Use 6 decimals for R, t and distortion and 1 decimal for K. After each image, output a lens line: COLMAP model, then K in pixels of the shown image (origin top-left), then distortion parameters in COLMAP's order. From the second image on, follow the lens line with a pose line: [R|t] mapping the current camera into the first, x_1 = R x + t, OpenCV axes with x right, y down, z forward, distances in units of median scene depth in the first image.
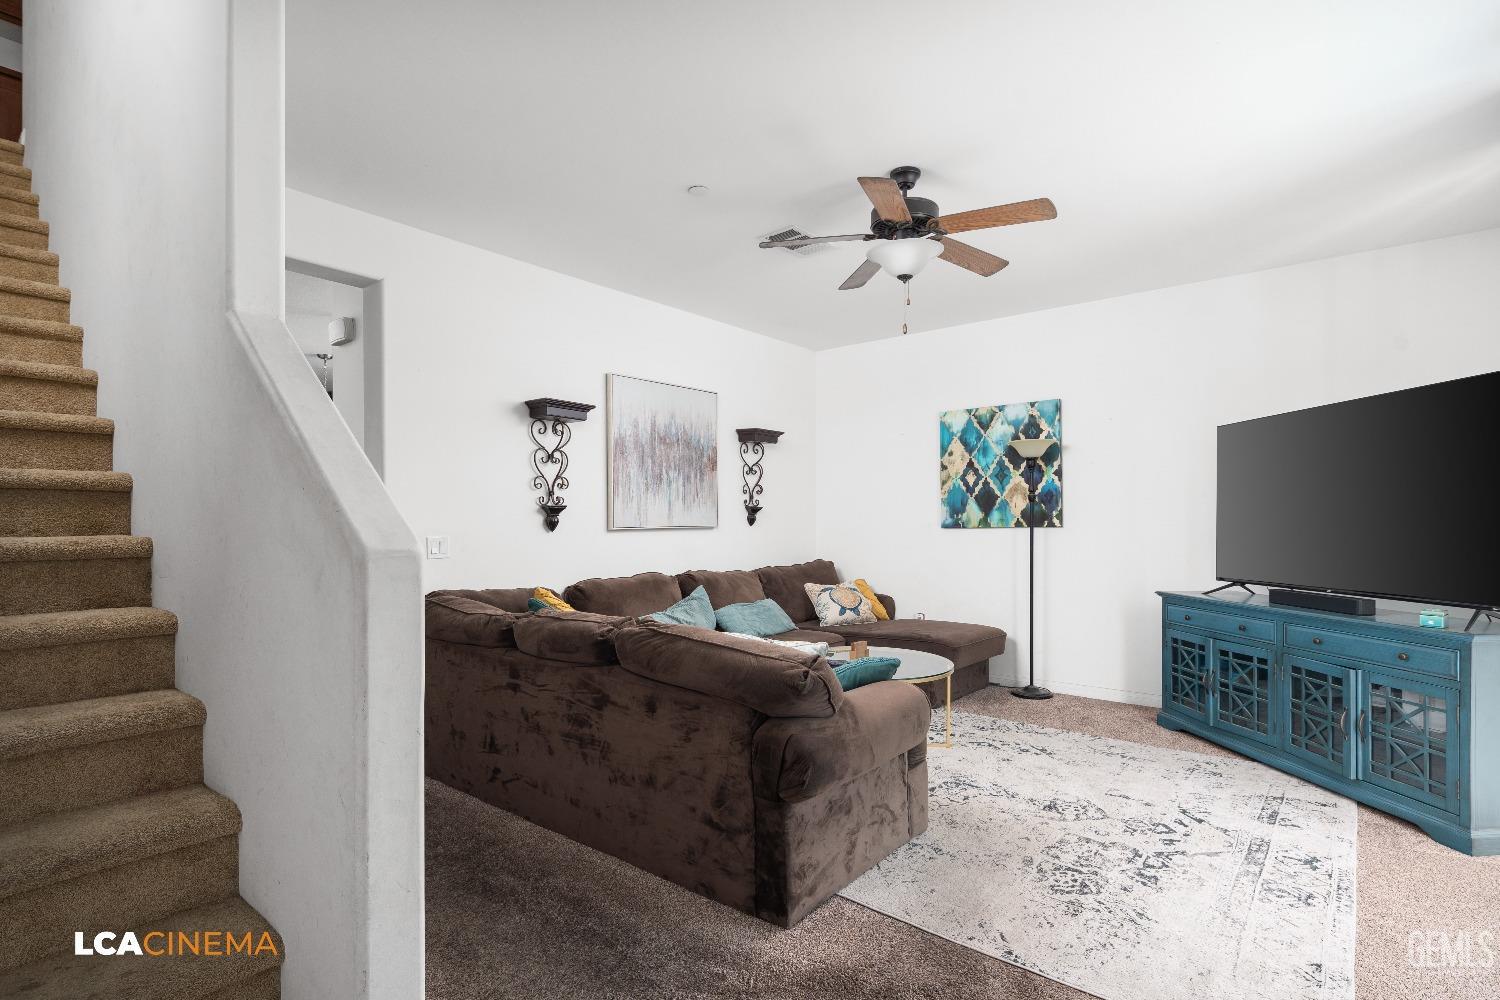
lens RADIAL K [[735.8, 0, 752.8], [0, 735.8, 499.8], [0, 0, 1]] dist [0.012129, -0.000301]
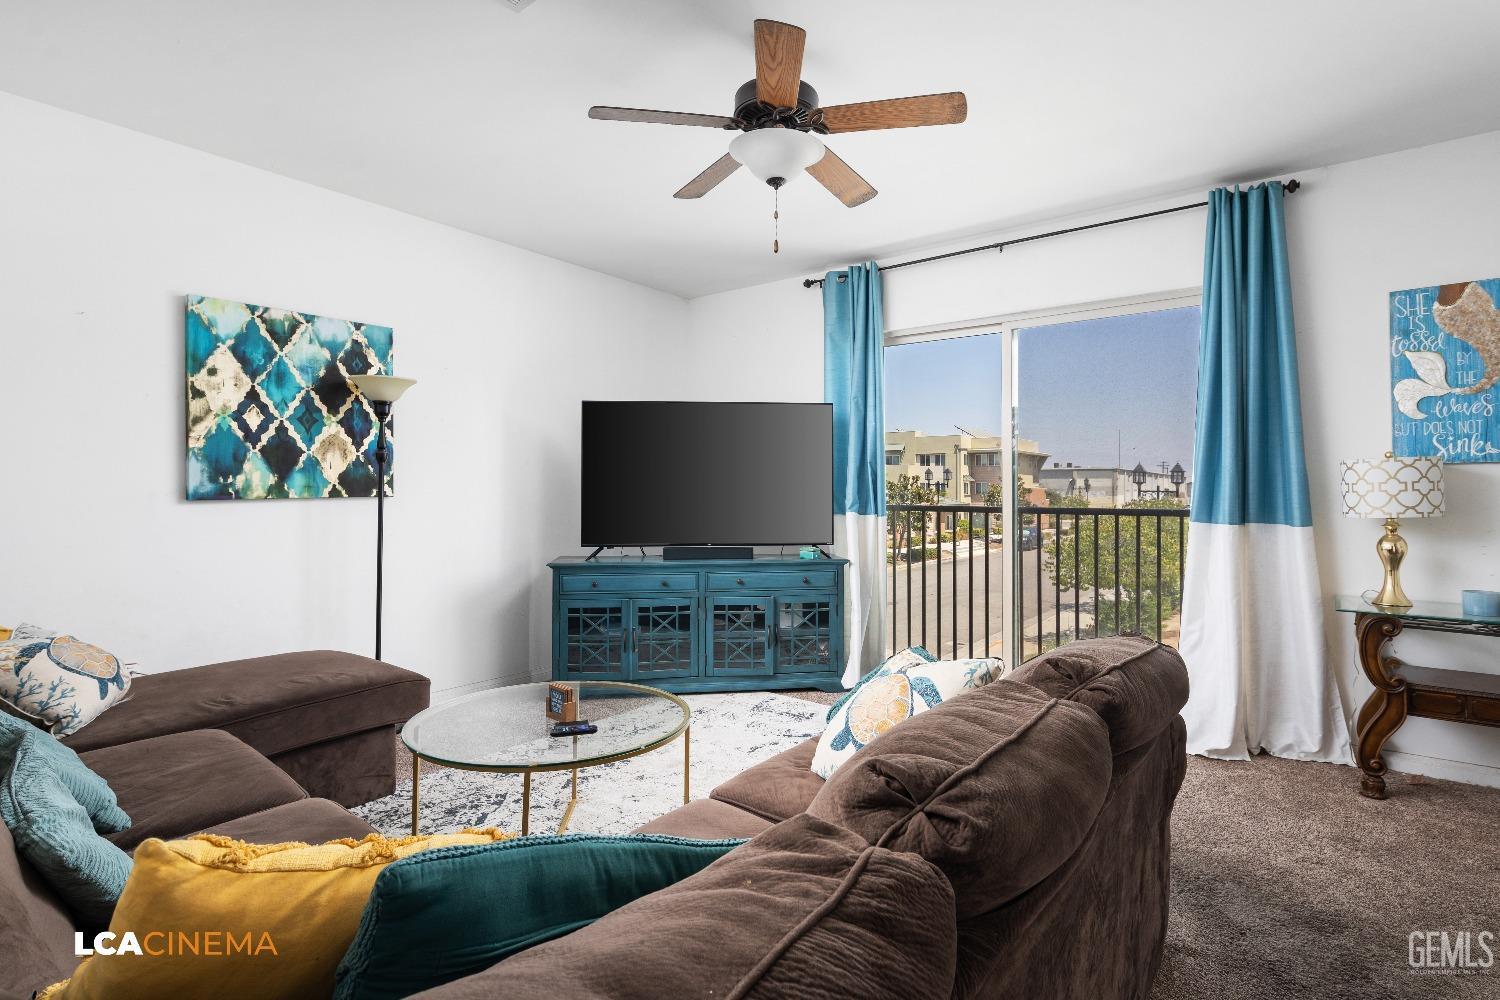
lens RADIAL K [[735.8, 0, 752.8], [0, 735.8, 499.8], [0, 0, 1]] dist [0.012129, -0.000301]
pose [[0.006004, 0.004509, 0.999972, -0.320736], [-0.022984, 0.999726, -0.004370, 0.032127], [-0.999718, -0.022957, 0.006106, 0.589568]]
